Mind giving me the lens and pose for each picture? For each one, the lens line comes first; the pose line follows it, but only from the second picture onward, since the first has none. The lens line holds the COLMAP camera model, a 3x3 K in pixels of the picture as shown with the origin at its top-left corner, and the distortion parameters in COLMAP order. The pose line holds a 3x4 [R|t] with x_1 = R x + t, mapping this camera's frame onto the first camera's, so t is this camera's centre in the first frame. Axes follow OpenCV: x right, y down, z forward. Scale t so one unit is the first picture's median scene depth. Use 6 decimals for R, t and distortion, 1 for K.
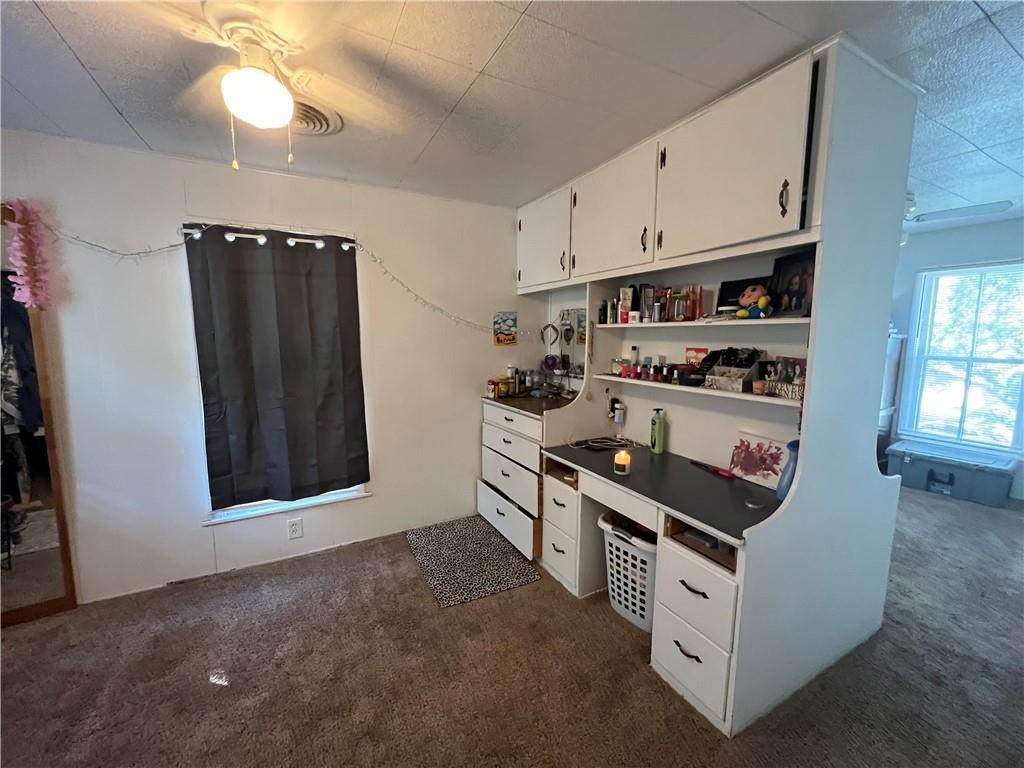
lens RADIAL K [[409.1, 0, 511.2], [0, 409.1, 384.3], [0, 0, 1]] dist [-0.001419, 0.000747]
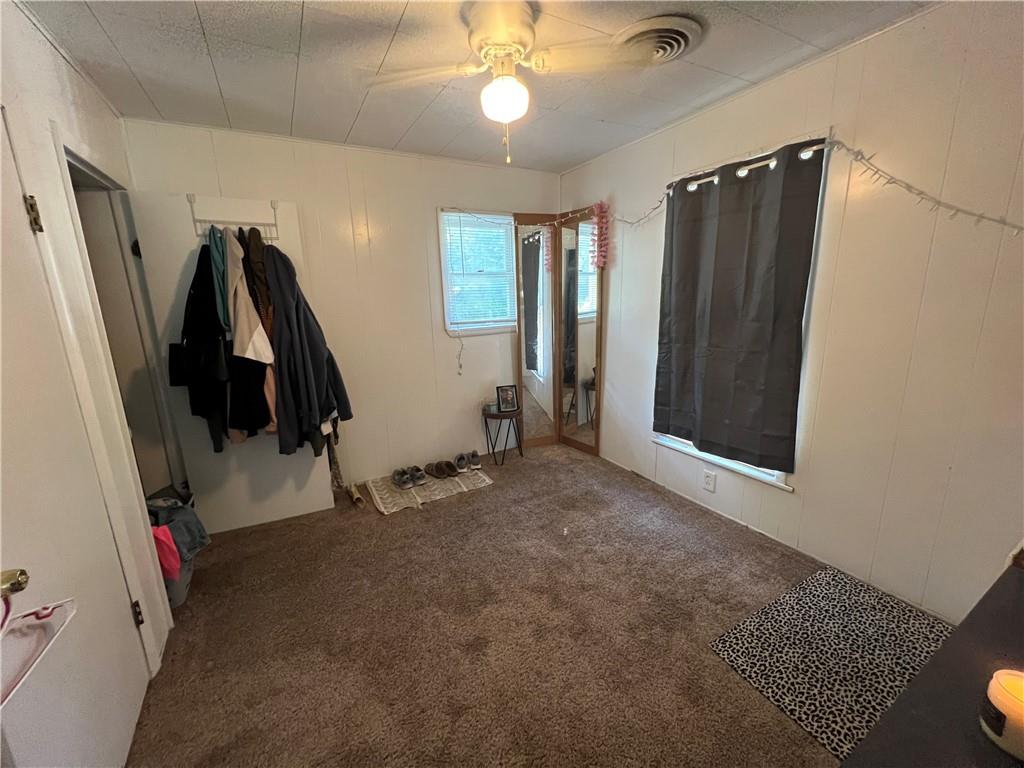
lens RADIAL K [[409.1, 0, 511.2], [0, 409.1, 384.3], [0, 0, 1]] dist [-0.001419, 0.000747]
pose [[0.021227, 0.219283, -0.975430, 0.398014], [-0.084966, 0.972516, 0.216779, -0.051646], [0.996158, 0.078277, 0.039275, 0.492821]]
